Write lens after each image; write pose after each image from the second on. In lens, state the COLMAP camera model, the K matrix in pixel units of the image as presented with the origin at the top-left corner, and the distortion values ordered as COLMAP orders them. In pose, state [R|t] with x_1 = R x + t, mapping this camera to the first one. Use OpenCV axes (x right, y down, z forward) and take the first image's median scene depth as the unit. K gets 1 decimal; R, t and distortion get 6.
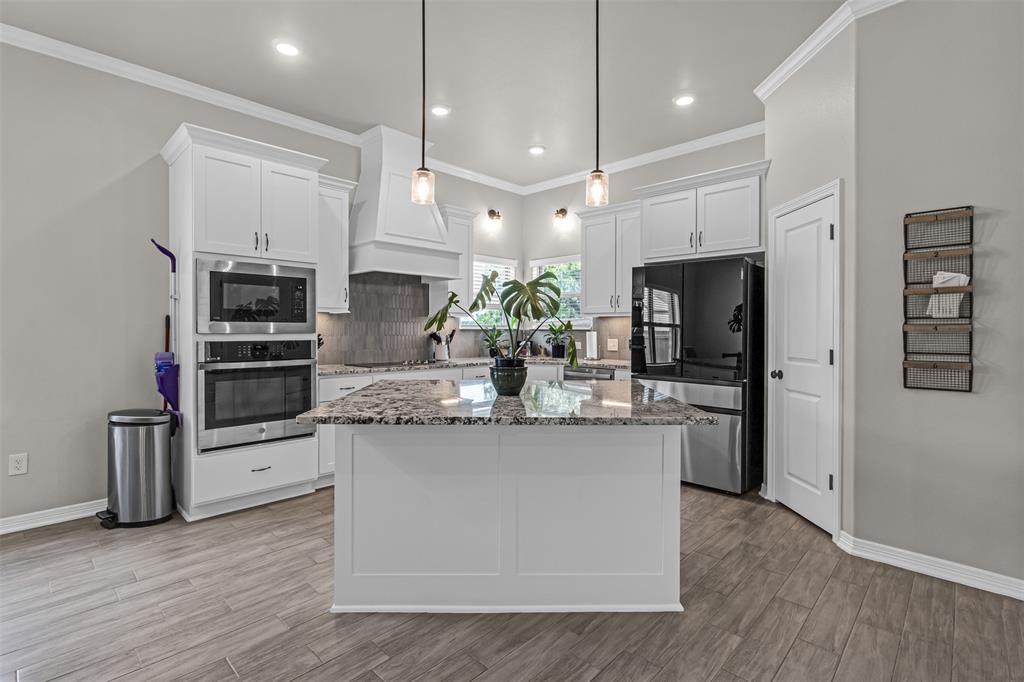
lens RADIAL K [[473.5, 0, 515.4], [0, 473.5, 334.0], [0, 0, 1]] dist [-0.024549, -0.000121]
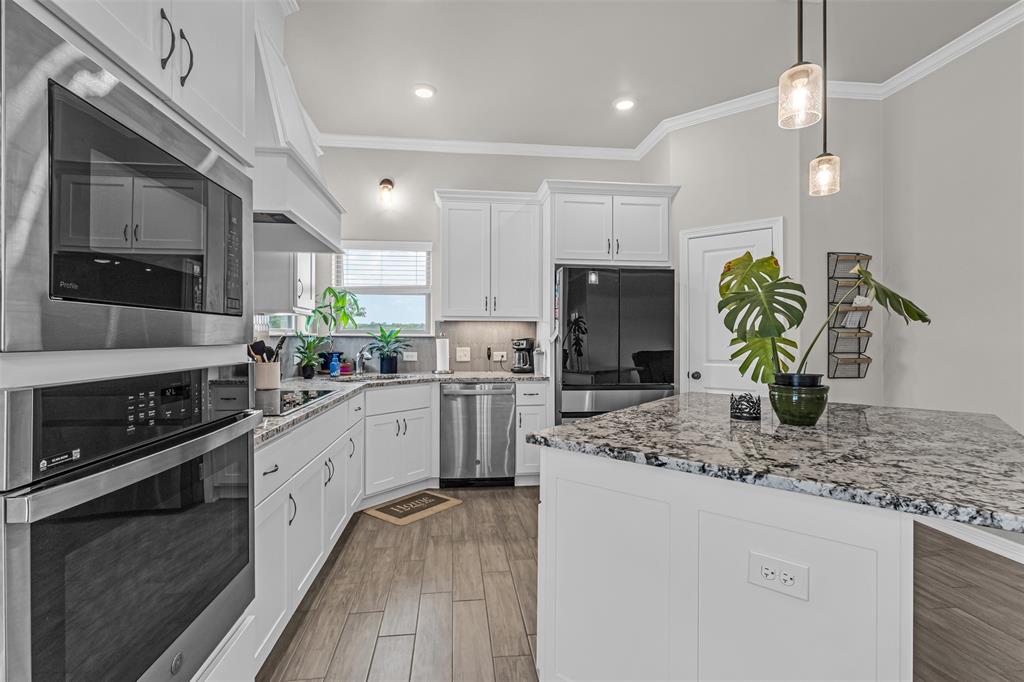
lens RADIAL K [[465.0, 0, 511.5], [0, 465.0, 336.6], [0, 0, 1]] dist [0.001596, 0.000545]
pose [[0.629797, 0.006081, 0.776736, -0.528636], [0.005375, 0.999911, -0.012187, 0.002704], [-0.776741, 0.011850, 0.629709, 0.551851]]
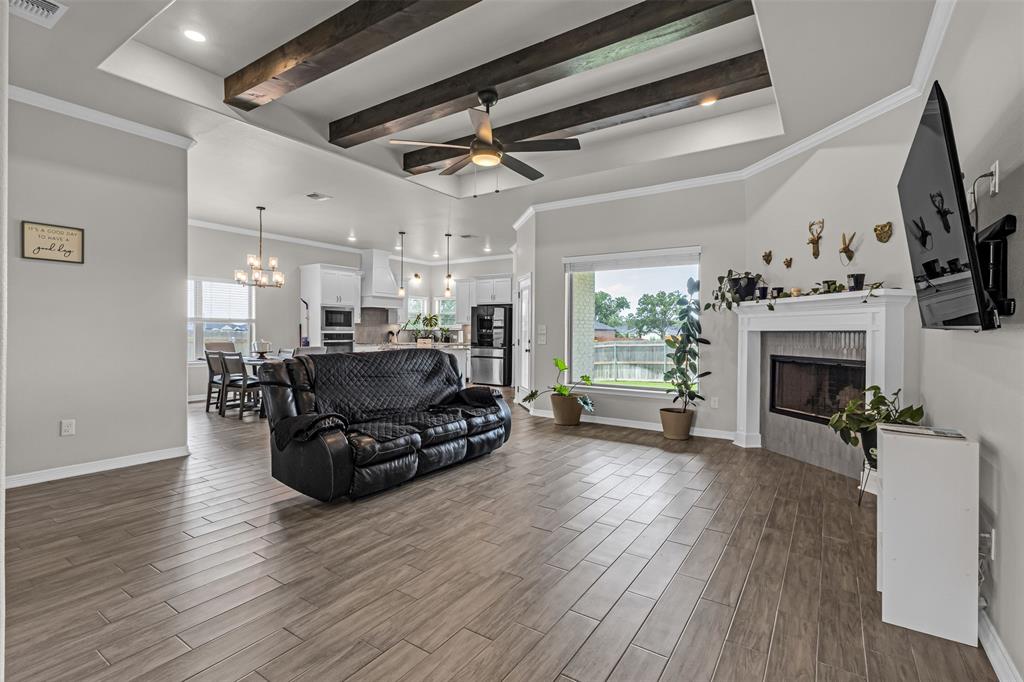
lens RADIAL K [[473.5, 0, 515.4], [0, 473.5, 334.0], [0, 0, 1]] dist [-0.024549, -0.000121]
pose [[0.984078, 0.003530, 0.177702, 0.018463], [-0.003077, 0.999991, -0.002823, 0.021391], [-0.177710, 0.002231, 0.984080, -1.776324]]
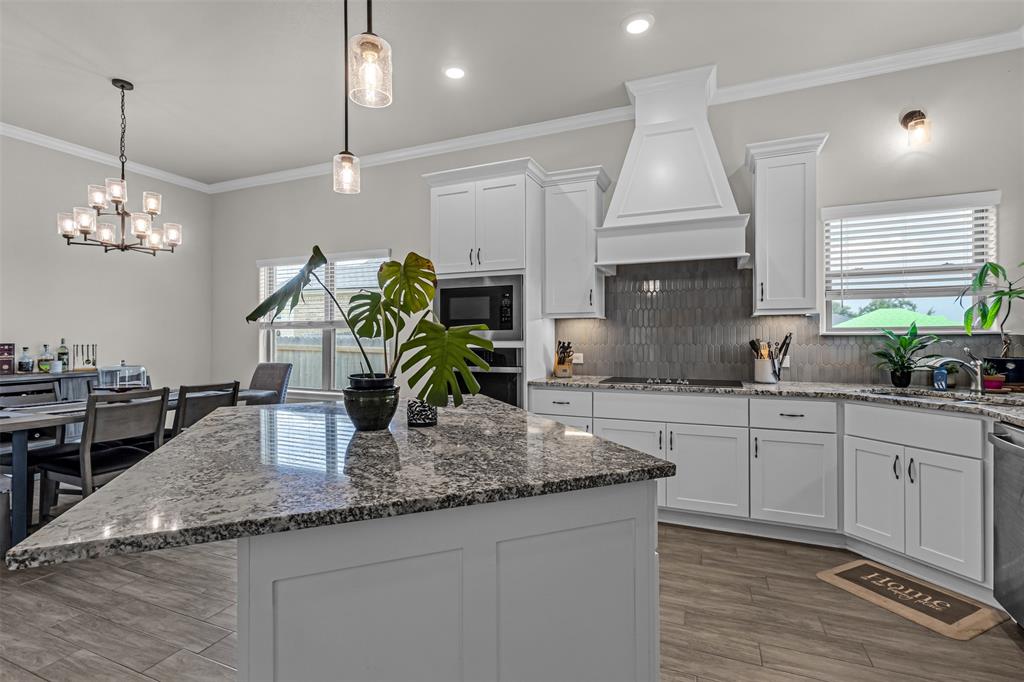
lens RADIAL K [[483.5, 0, 512.0], [0, 483.5, 341.0], [0, 0, 1]] dist [0.002775, 0.000154]
pose [[0.349037, -0.002620, -0.937105, 0.459728], [-0.004932, 0.999977, -0.004633, 0.003494], [0.937096, 0.006239, 0.349016, 0.584299]]
